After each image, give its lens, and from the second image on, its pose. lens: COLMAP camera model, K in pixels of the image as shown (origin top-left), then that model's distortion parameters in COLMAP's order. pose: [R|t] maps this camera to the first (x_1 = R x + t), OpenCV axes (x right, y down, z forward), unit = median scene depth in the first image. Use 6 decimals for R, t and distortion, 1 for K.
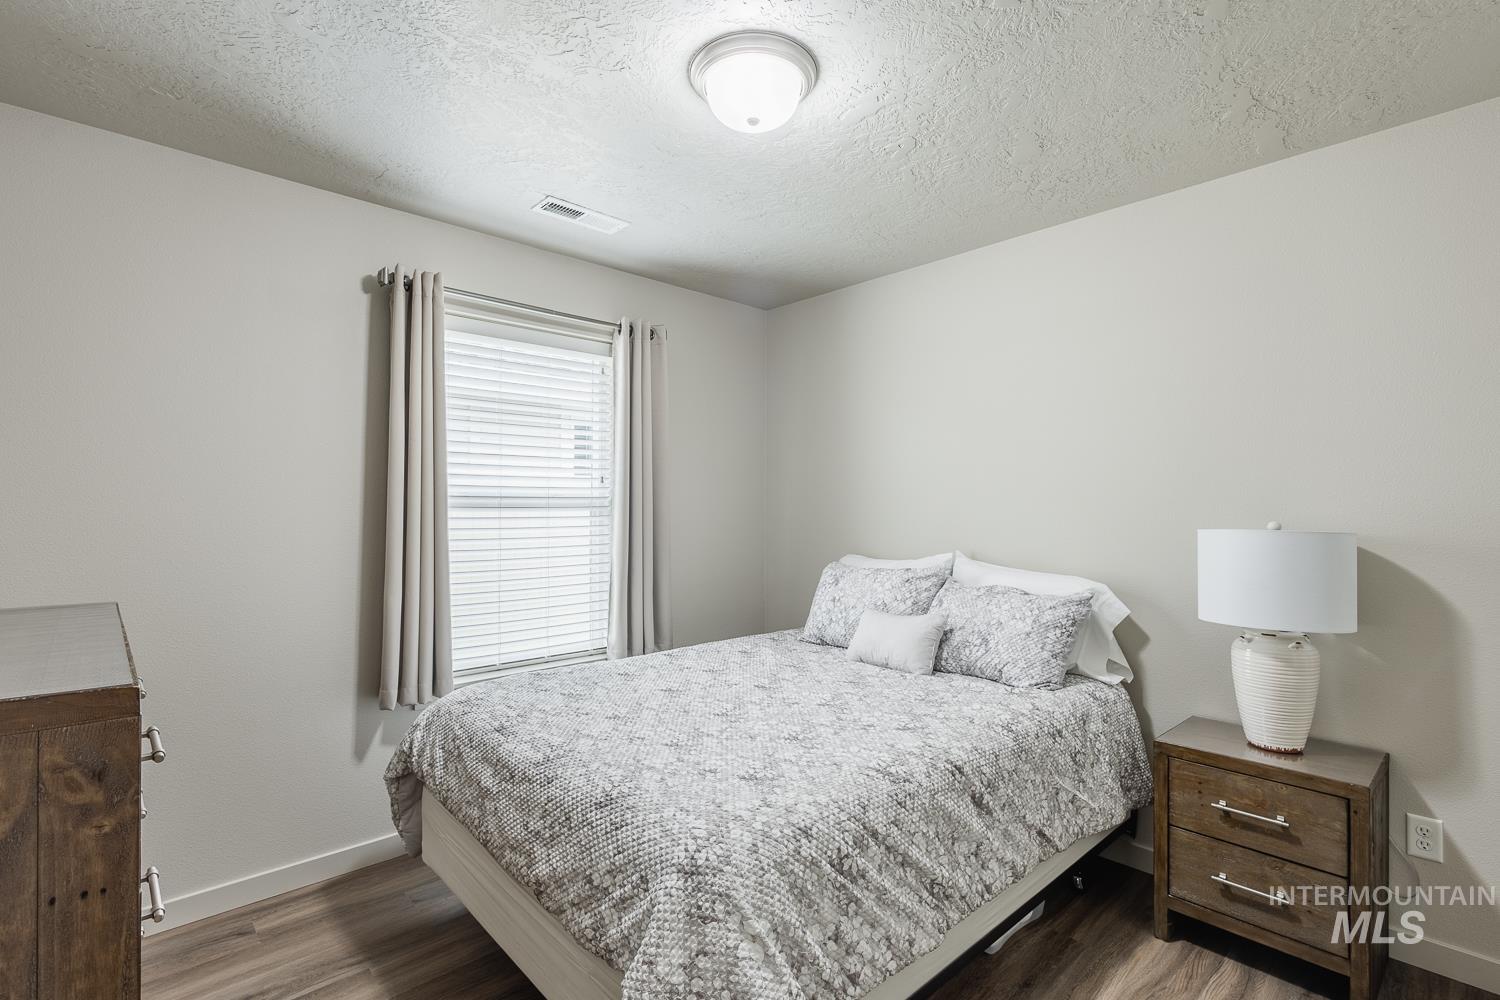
lens RADIAL K [[690.5, 0, 750.0], [0, 690.5, 500.0], [0, 0, 1]] dist [0.011623, -0.001008]
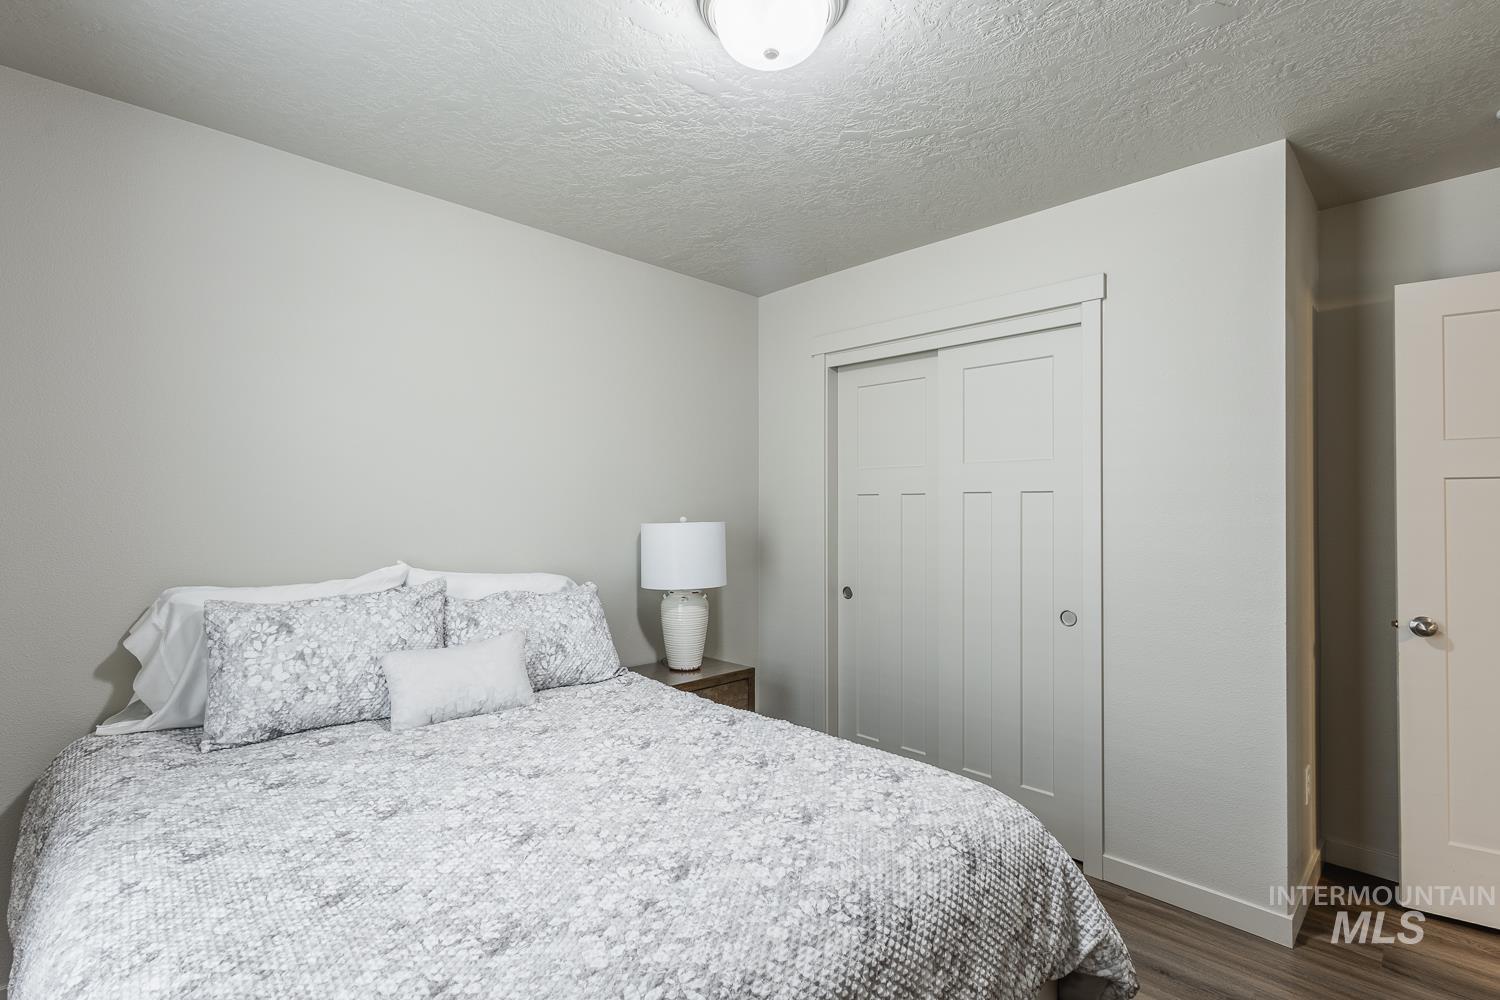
lens RADIAL K [[690.5, 0, 750.0], [0, 690.5, 500.0], [0, 0, 1]] dist [0.011623, -0.001008]
pose [[-0.017469, 0.011049, 0.999786, -0.735648], [-0.016743, 0.999796, -0.011342, 0.009351], [-0.999707, -0.016937, -0.017281, 0.903394]]
